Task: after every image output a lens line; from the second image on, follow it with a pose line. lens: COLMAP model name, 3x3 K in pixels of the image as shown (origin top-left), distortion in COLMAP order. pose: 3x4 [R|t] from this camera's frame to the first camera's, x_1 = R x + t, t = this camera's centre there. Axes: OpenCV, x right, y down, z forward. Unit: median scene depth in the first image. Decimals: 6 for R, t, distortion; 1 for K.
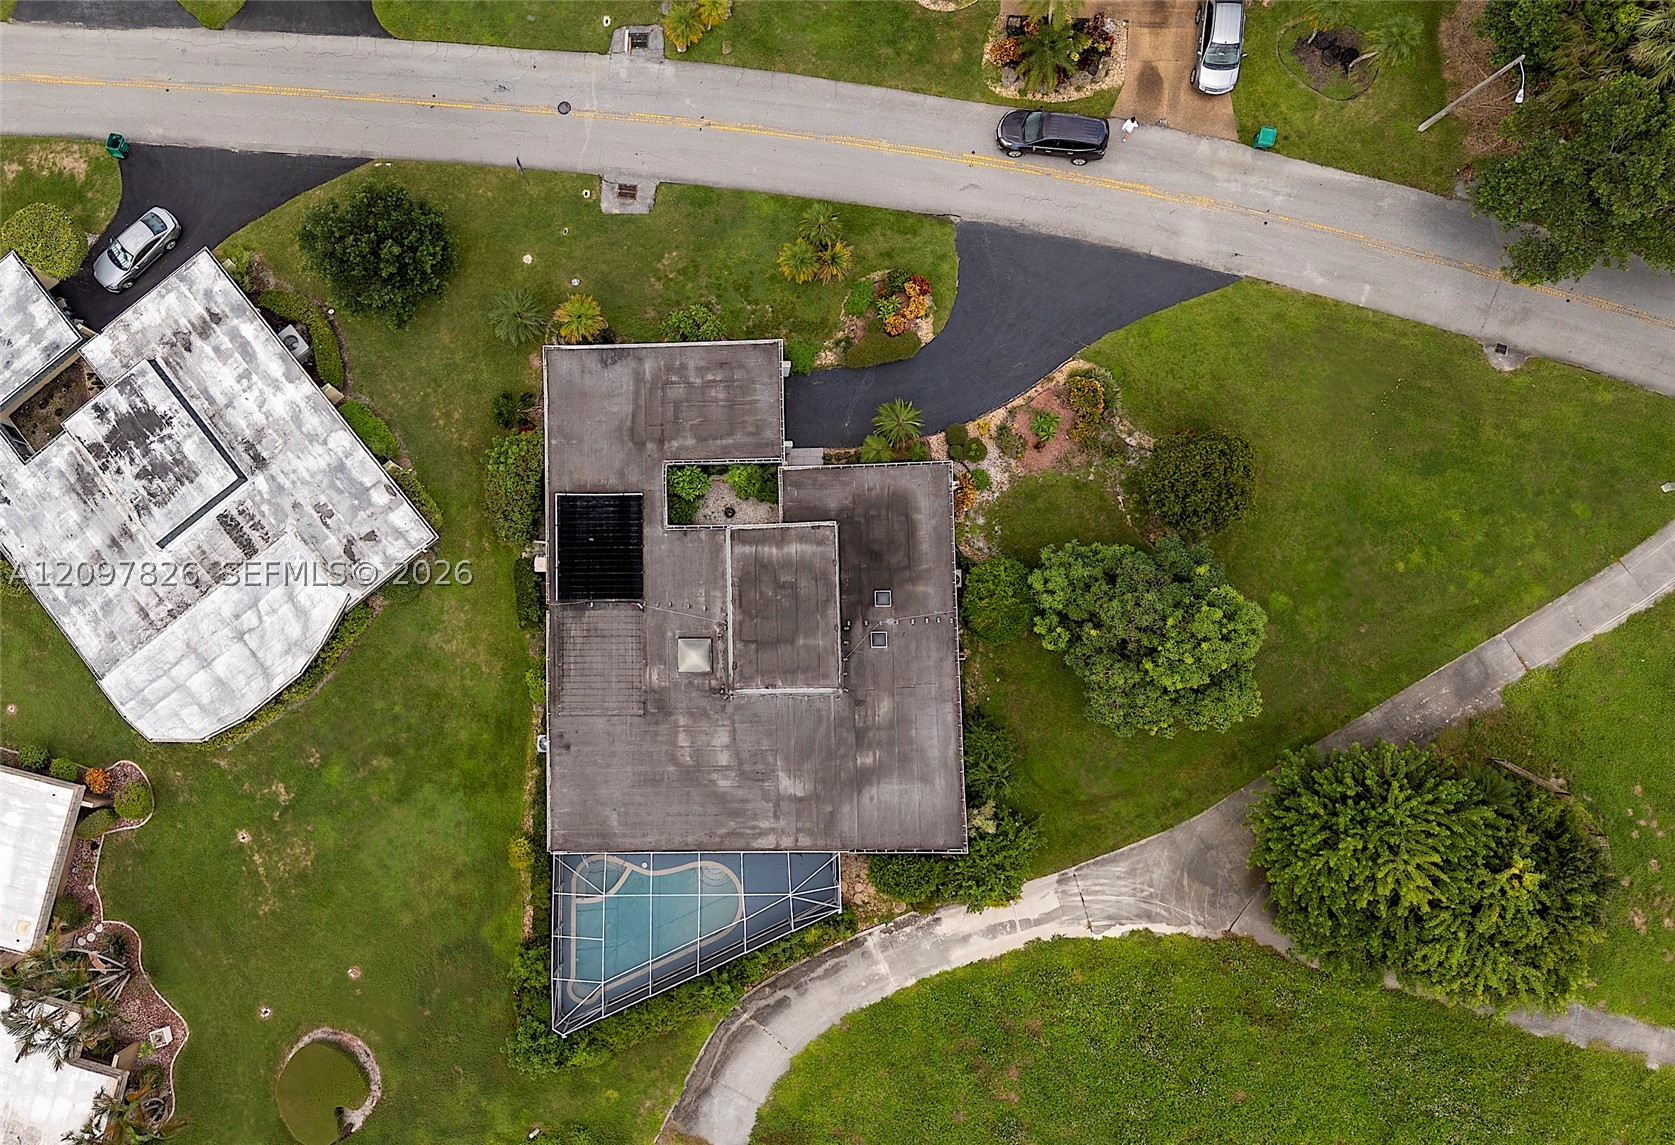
lens RADIAL K [[1424.8, 0, 839.5], [0, 1424.8, 626.9], [0, 0, 1]] dist [0.026973, 0.005117]
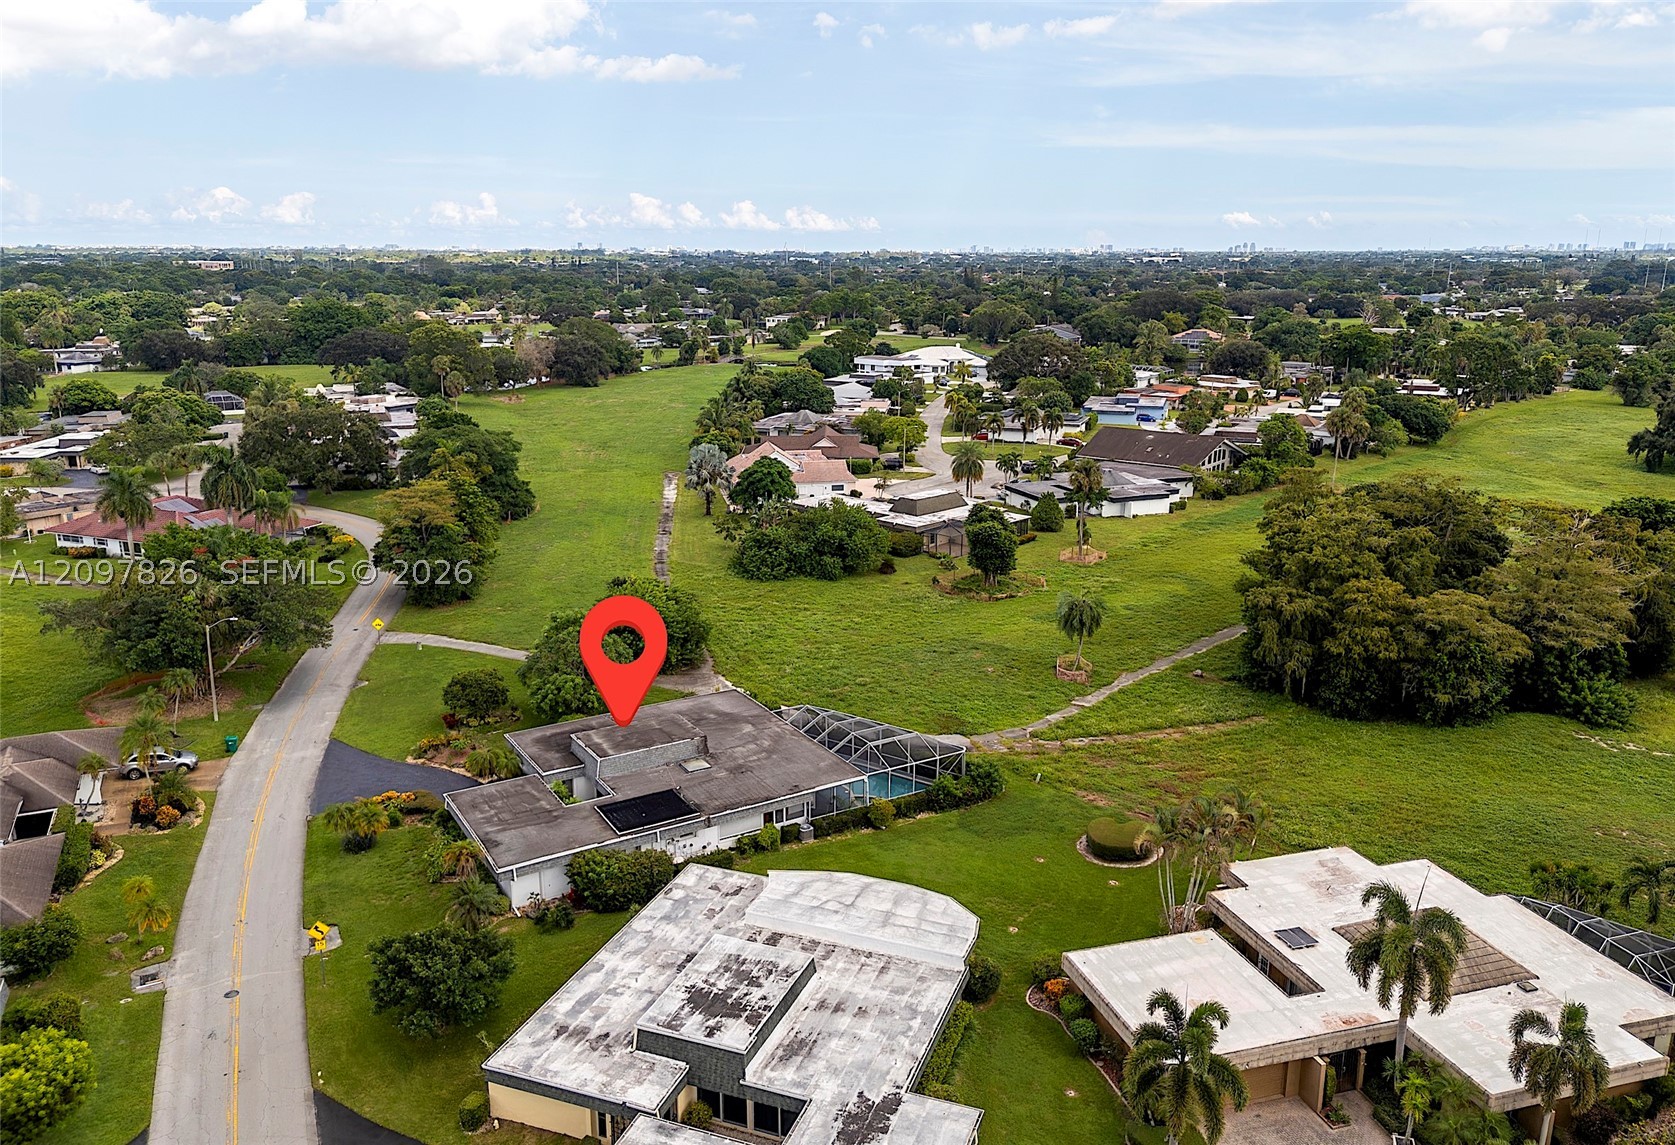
lens RADIAL K [[1310.7, 0, 838.2], [0, 1310.7, 535.6], [0, 0, 1]] dist [0.044571, -0.062910]
pose [[-0.497965, -0.090749, 0.862436, -1.214368], [0.865959, 0.001087, 0.500114, -0.483350], [-0.046322, 0.995873, 0.078043, 0.639408]]
